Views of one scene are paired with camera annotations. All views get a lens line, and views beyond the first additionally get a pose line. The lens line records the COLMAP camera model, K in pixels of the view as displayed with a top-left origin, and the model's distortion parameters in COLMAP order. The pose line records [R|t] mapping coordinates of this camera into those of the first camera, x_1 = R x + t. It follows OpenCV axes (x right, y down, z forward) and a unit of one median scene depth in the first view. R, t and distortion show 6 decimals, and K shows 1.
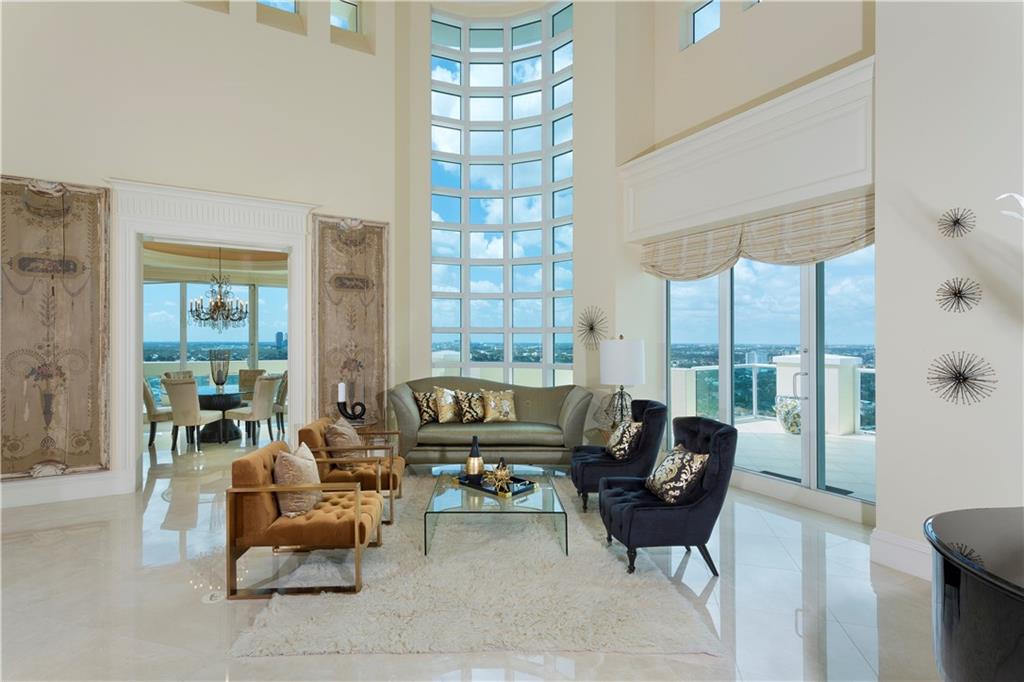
lens RADIAL K [[491.8, 0, 487.1], [0, 491.8, 346.1], [0, 0, 1]] dist [0.004444, 0.000888]
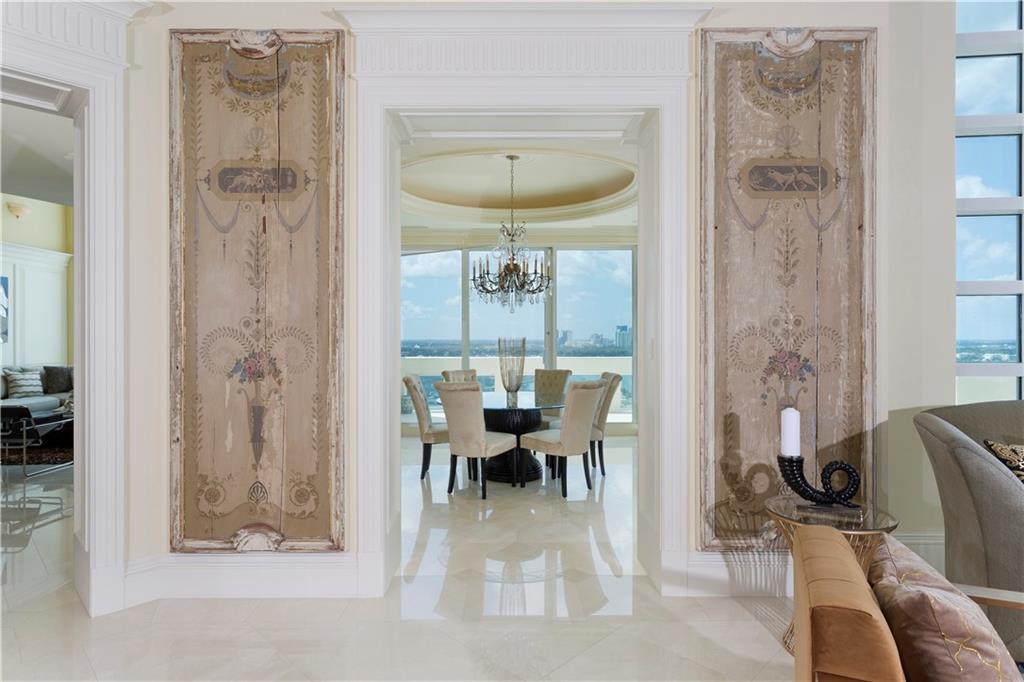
lens RADIAL K [[560.7, 0, 480.1], [0, 560.7, 356.6], [0, 0, 1]] dist [0.002858, 0.000328]
pose [[0.861689, 0.010846, -0.507320, -0.265283], [0.000258, 0.999762, 0.021812, 0.019985], [0.507436, -0.018926, 0.861481, 0.445879]]
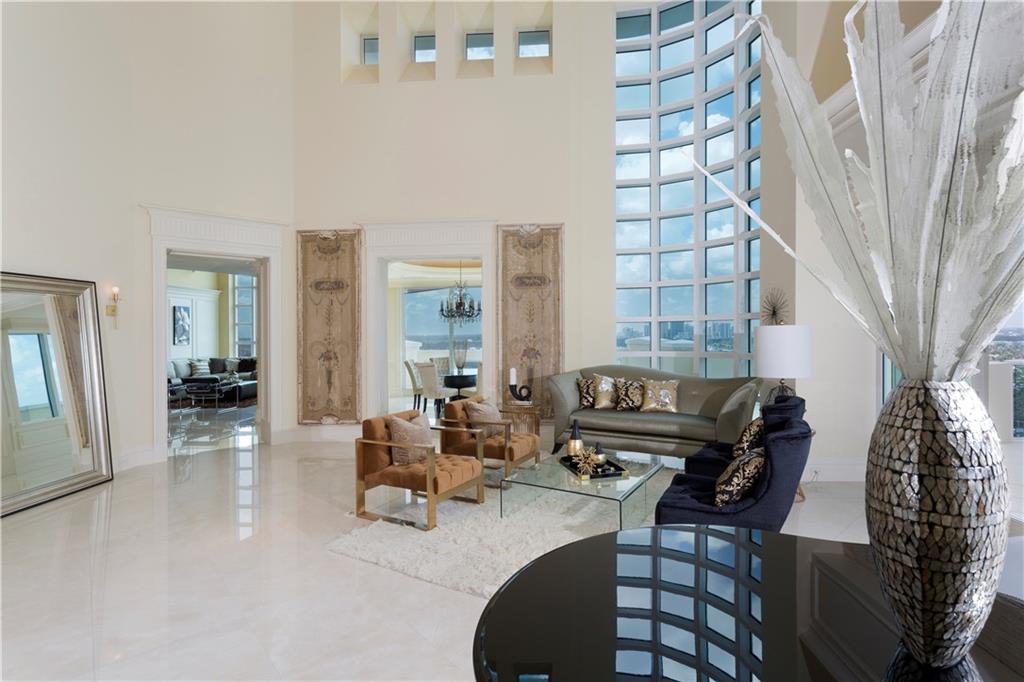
lens RADIAL K [[480.7, 0, 512.0], [0, 480.7, 341.0], [0, 0, 1]] dist [-0.000186, 0.000120]
pose [[0.848490, -0.006448, -0.529172, 0.286495], [0.011430, 0.999916, 0.006144, 0.003118], [0.529088, -0.011261, 0.848492, 0.033772]]
